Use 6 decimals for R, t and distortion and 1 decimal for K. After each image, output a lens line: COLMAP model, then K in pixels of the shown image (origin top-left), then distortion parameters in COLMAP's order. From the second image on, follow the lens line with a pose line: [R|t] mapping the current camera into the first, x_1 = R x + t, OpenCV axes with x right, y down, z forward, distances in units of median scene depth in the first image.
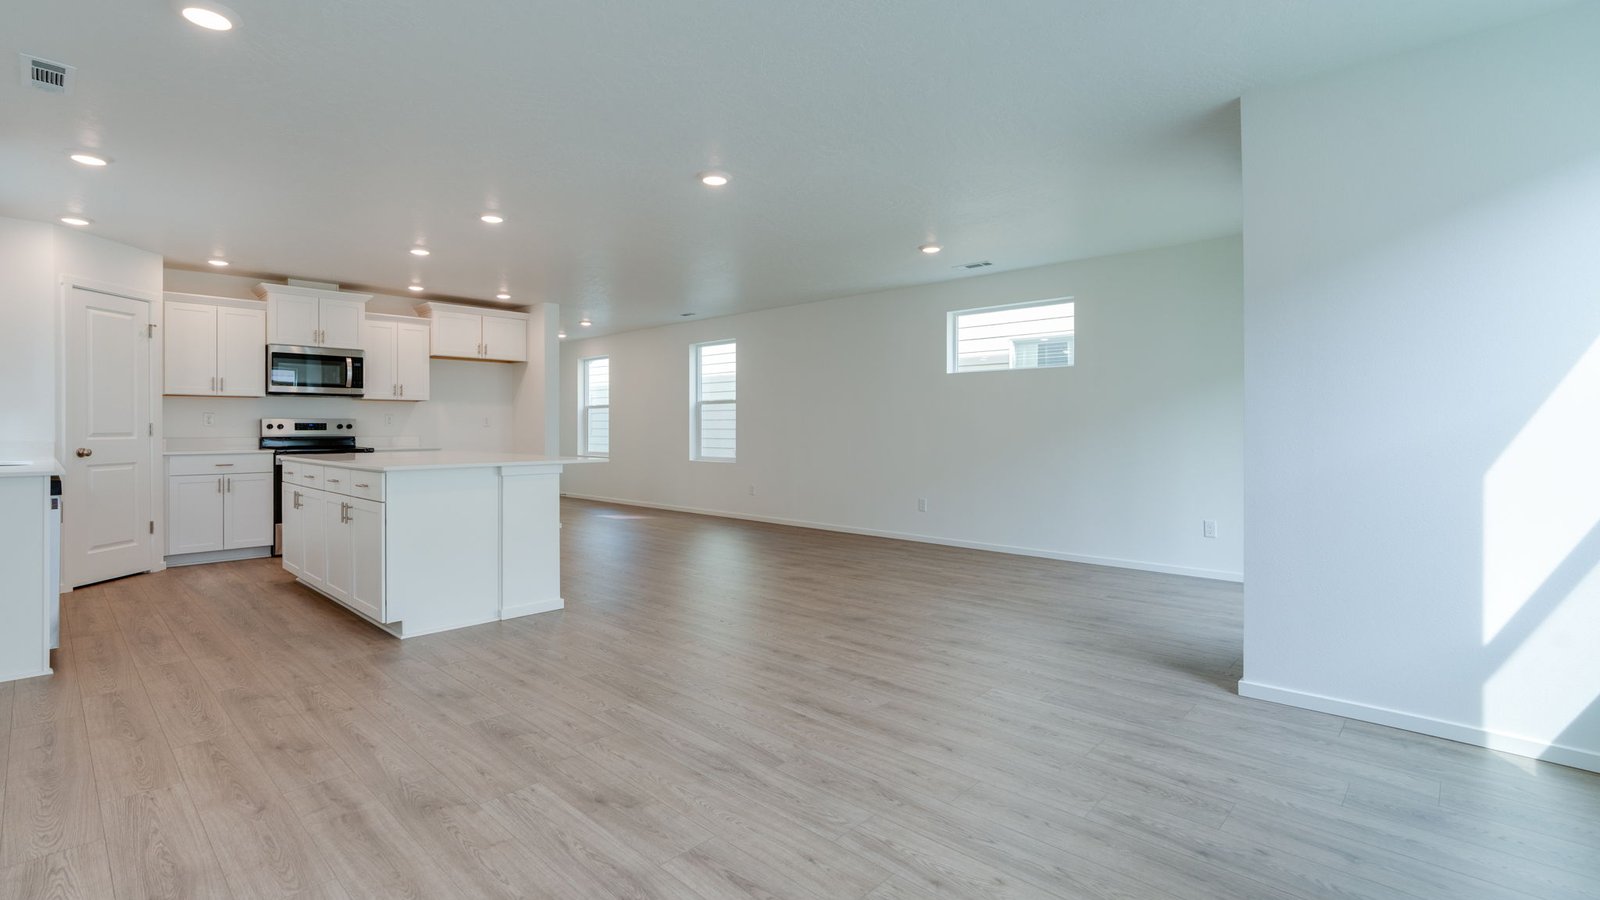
lens RADIAL K [[723.7, 0, 784.7], [0, 723.7, 426.9], [0, 0, 1]] dist [-0.004746, 0.001154]
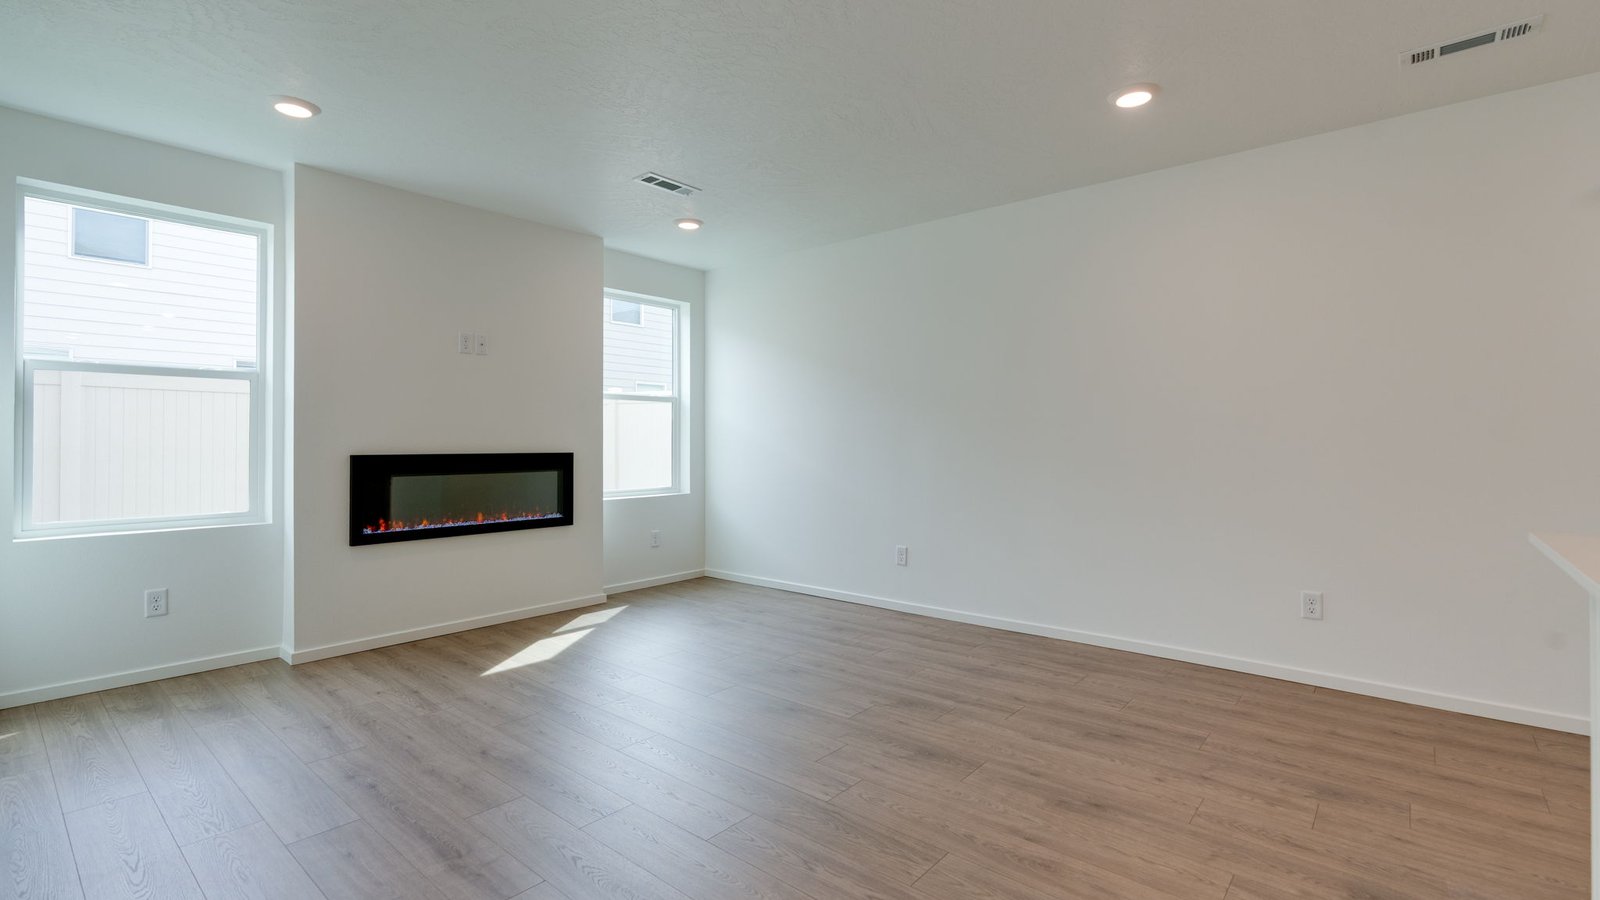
lens RADIAL K [[723.7, 0, 789.0], [0, 723.7, 433.0], [0, 0, 1]] dist [-0.004746, 0.001154]
pose [[-0.998831, -0.000181, -0.048338, -0.063822], [0.000339, 0.999942, -0.010759, 0.001118], [0.048337, -0.010763, -0.998773, 0.833653]]
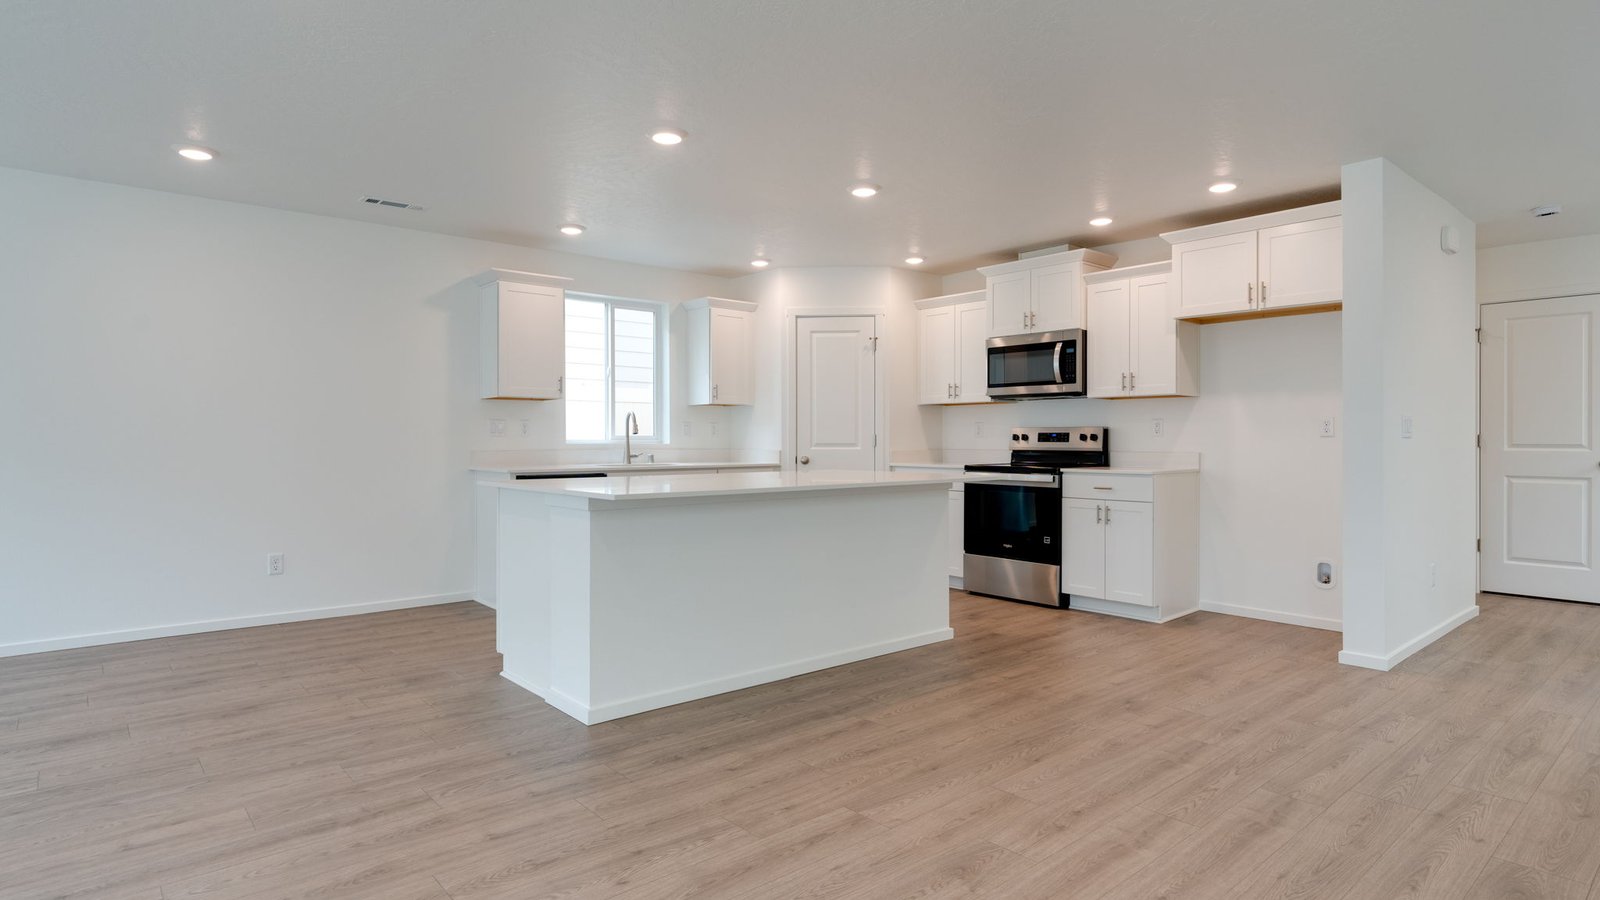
lens RADIAL K [[847.3, 0, 801.9], [0, 847.3, 447.4], [0, 0, 1]] dist [0.000133, -0.000127]
pose [[-0.086355, 0.010703, -0.996207, 0.296963], [0.000125, 0.999942, 0.010733, 0.000526], [0.996264, 0.000802, -0.086352, 0.900984]]
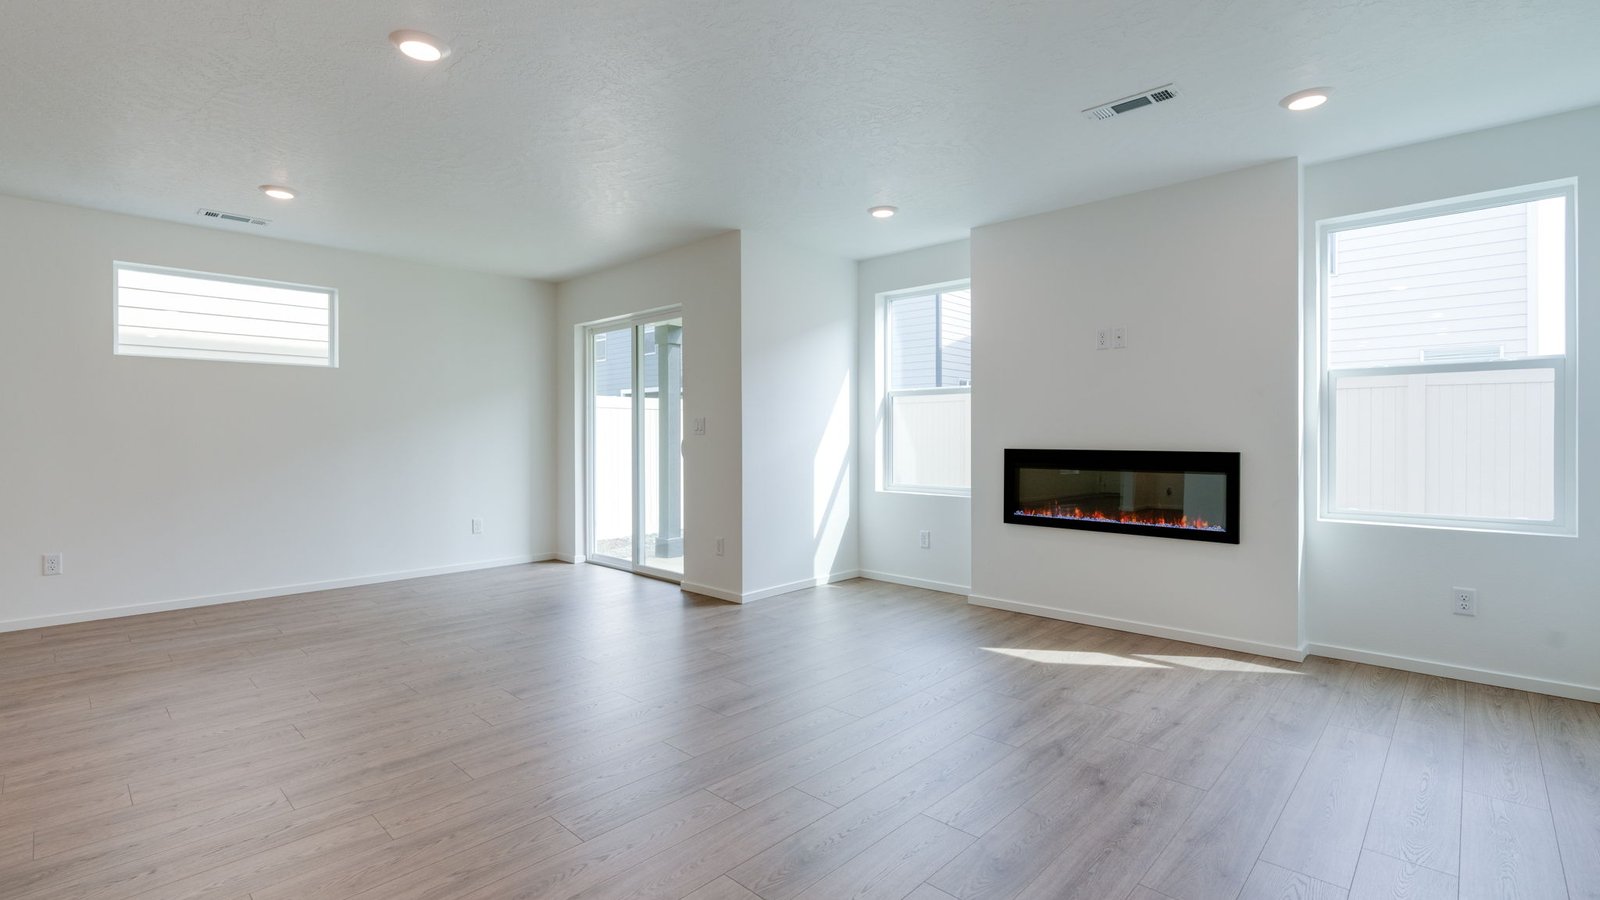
lens RADIAL K [[723.7, 0, 806.5], [0, 723.7, 451.2], [0, 0, 1]] dist [-0.004746, 0.001154]
pose [[-0.016044, -0.021221, 0.999646, -0.468190], [0.000868, 0.999774, 0.021238, -0.000651], [-0.999871, 0.001208, -0.016022, 0.425744]]
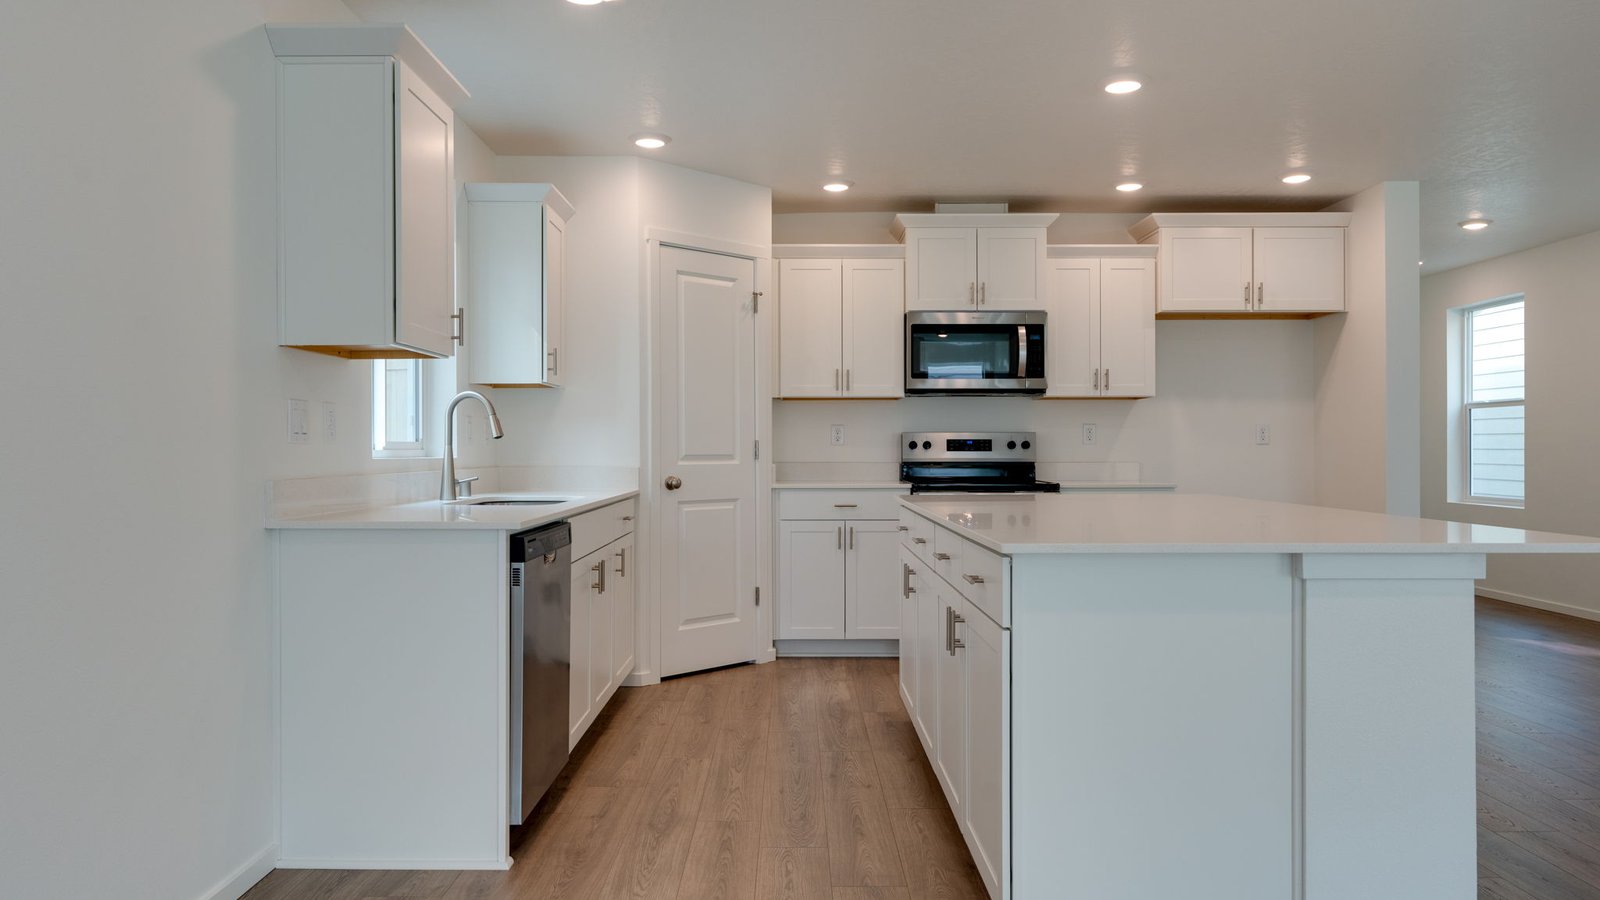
lens RADIAL K [[1088.4, 0, 794.0], [0, 1088.4, 446.0], [0, 0, 1]] dist [-0.008405, 0.002529]
pose [[0.697066, -0.001455, -0.717005, -0.117856], [0.001148, 0.999999, -0.000913, 0.000945], [0.717006, -0.000187, 0.697067, 0.290028]]
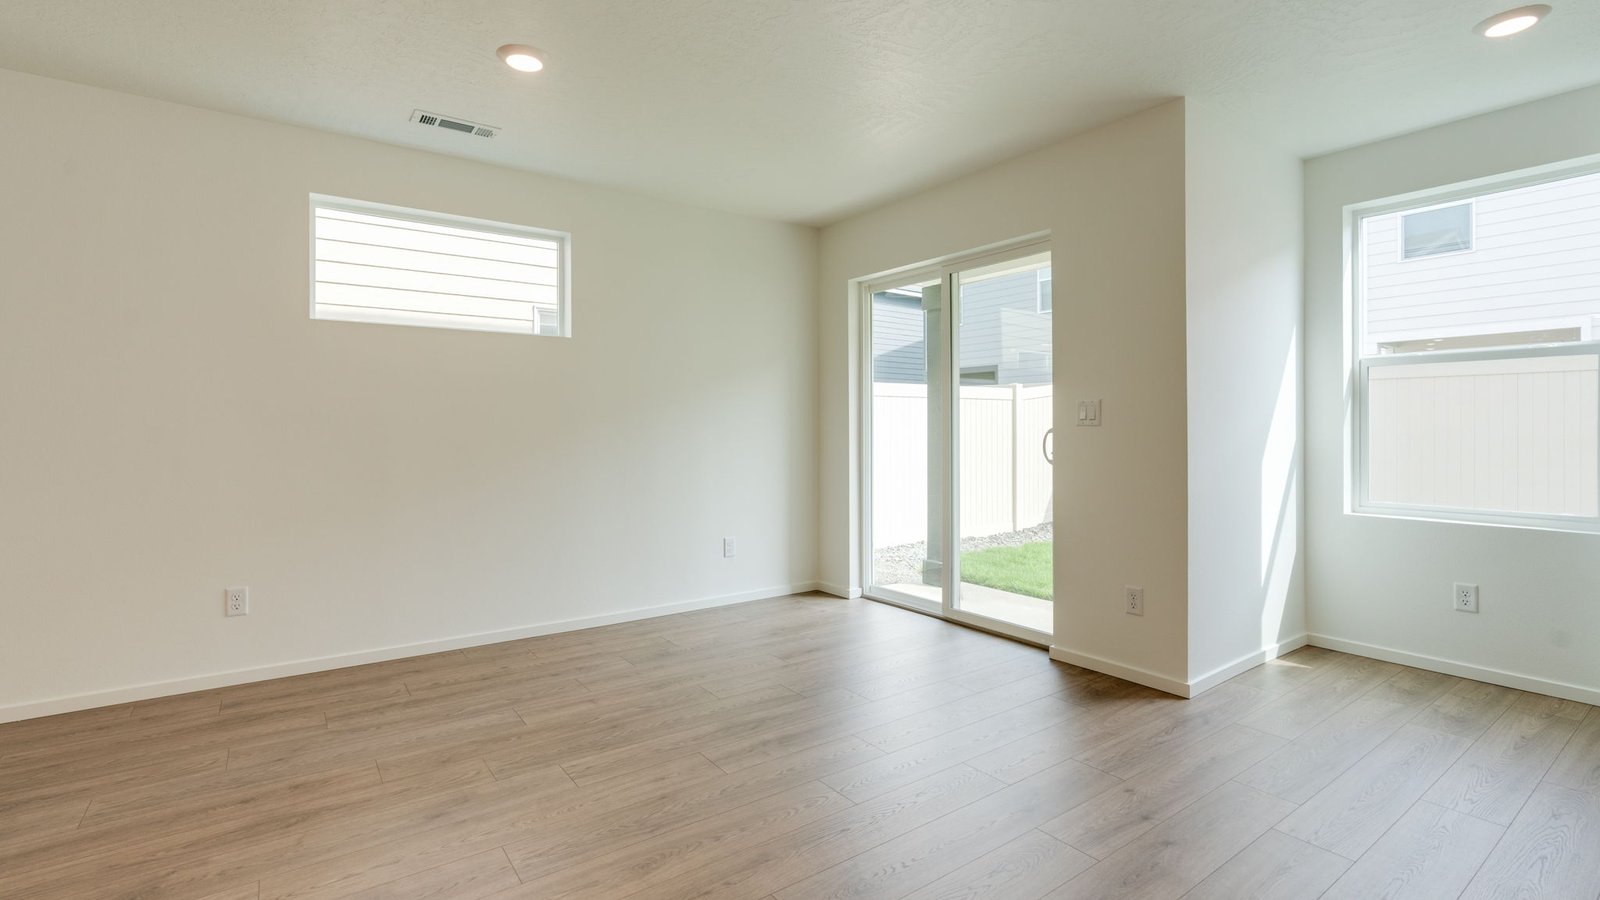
lens RADIAL K [[723.7, 0, 808.2], [0, 723.7, 447.0], [0, 0, 1]] dist [-0.004746, 0.001154]
pose [[0.160734, -0.025937, 0.986657, -0.204041], [0.001847, 0.999661, 0.025978, -0.000882], [-0.986996, -0.002353, 0.160728, 0.656212]]
